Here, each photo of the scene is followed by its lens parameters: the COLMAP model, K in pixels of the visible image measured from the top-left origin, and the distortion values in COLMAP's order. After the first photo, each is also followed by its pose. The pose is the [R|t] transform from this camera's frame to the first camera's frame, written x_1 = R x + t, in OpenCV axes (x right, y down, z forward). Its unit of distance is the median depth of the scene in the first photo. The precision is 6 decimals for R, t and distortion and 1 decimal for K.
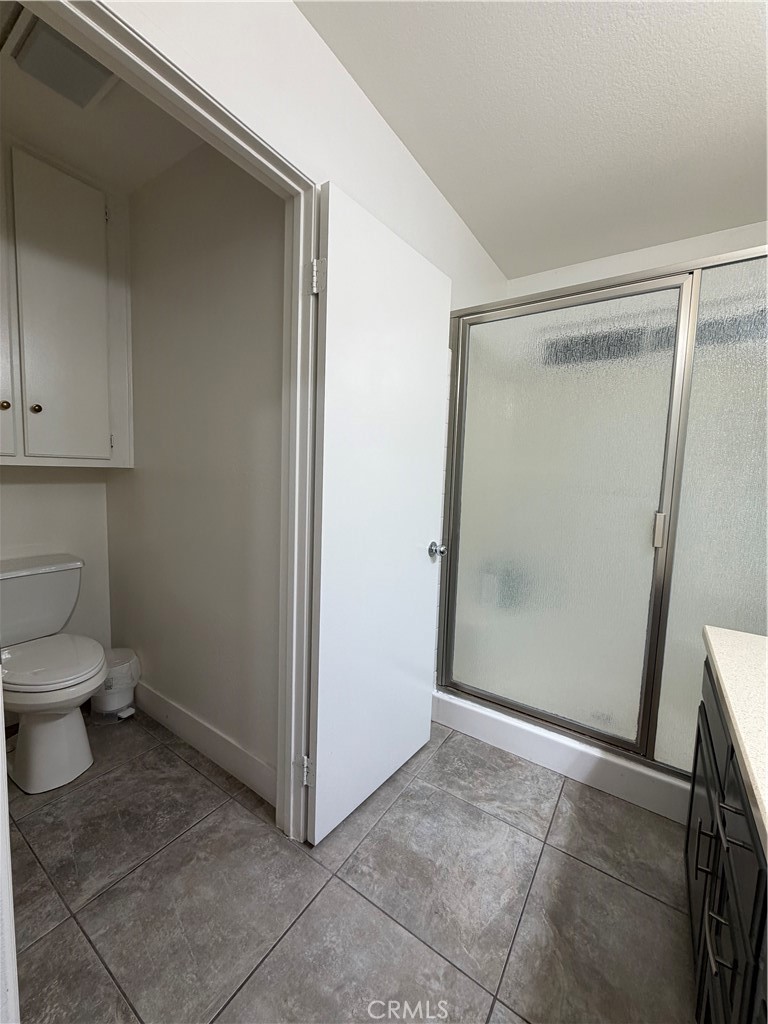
lens RADIAL K [[408.3, 0, 382.3], [0, 408.3, 509.4], [0, 0, 1]] dist [-0.000757, 0.000372]
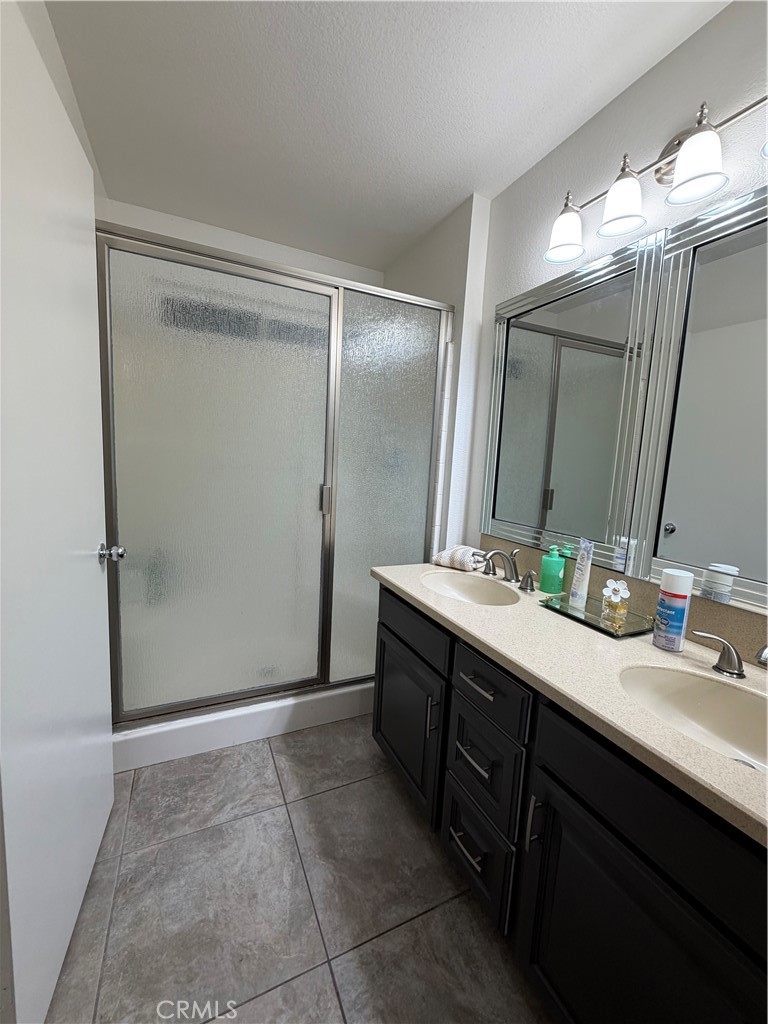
lens RADIAL K [[408.3, 0, 382.3], [0, 408.3, 509.4], [0, 0, 1]] dist [-0.000757, 0.000372]
pose [[0.509000, -0.112379, 0.853399, -0.291093], [0.045476, 0.993567, 0.103713, -0.041866], [-0.859565, -0.013980, 0.510836, 0.252030]]
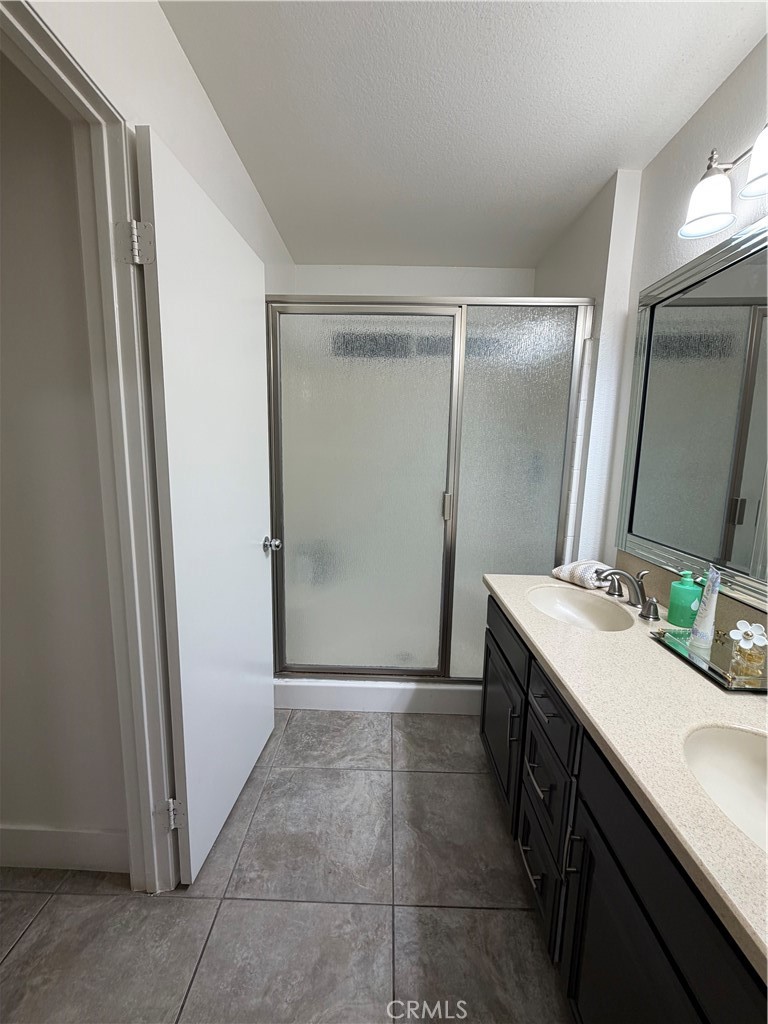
lens RADIAL K [[408.3, 0, 382.3], [0, 408.3, 509.4], [0, 0, 1]] dist [-0.000757, 0.000372]
pose [[0.836539, -0.098805, 0.538925, -0.207176], [0.058210, 0.994066, 0.091893, -0.076496], [-0.544806, -0.045501, 0.837327, 0.026869]]
